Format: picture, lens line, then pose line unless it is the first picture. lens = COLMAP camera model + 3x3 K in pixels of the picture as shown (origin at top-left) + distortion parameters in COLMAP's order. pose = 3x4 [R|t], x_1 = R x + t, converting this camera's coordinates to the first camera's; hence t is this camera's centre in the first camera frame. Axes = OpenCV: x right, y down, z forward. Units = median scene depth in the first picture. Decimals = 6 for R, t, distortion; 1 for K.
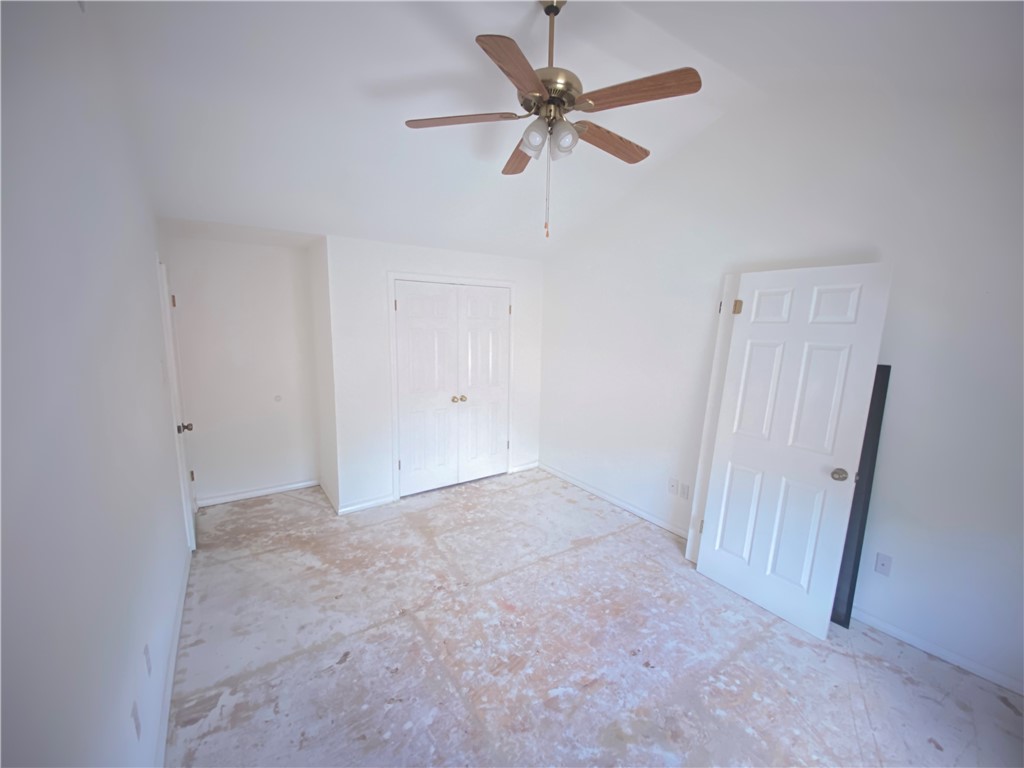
lens RADIAL K [[417.6, 0, 515.3], [0, 417.6, 388.5], [0, 0, 1]] dist [0.036552, -0.024765]
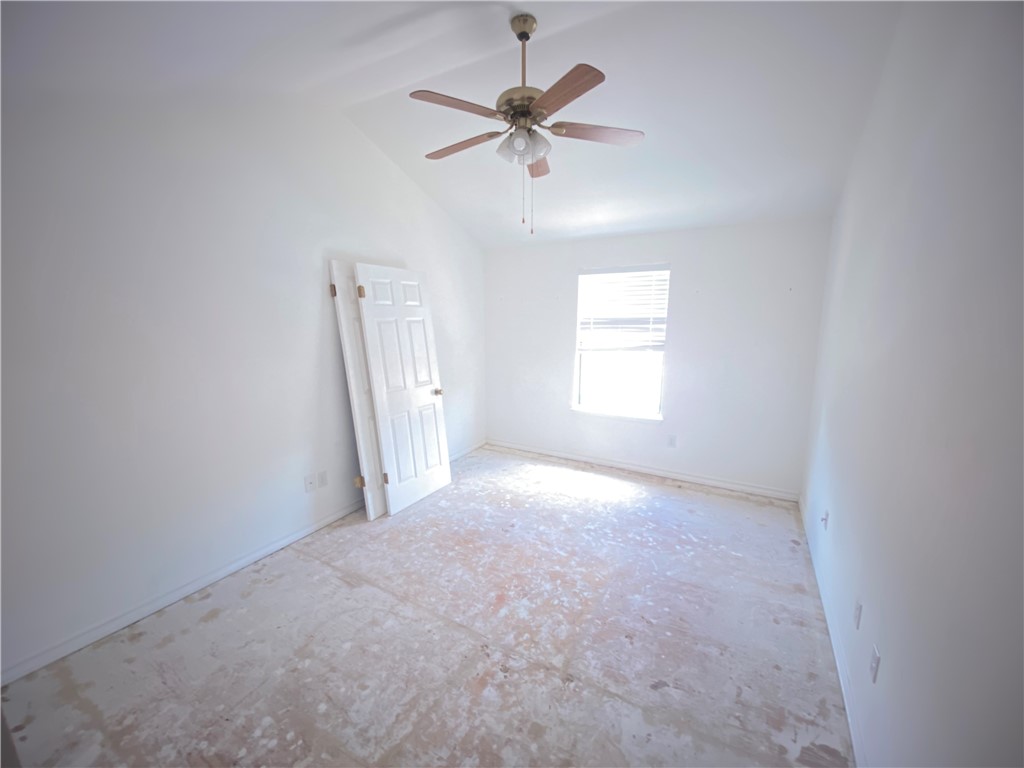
lens RADIAL K [[417.6, 0, 515.3], [0, 417.6, 388.5], [0, 0, 1]] dist [0.036552, -0.024765]
pose [[-0.446054, -0.175128, 0.877705, -0.862062], [0.141361, 0.954574, 0.262307, -0.203440], [-0.883772, 0.241076, -0.401036, 1.353832]]
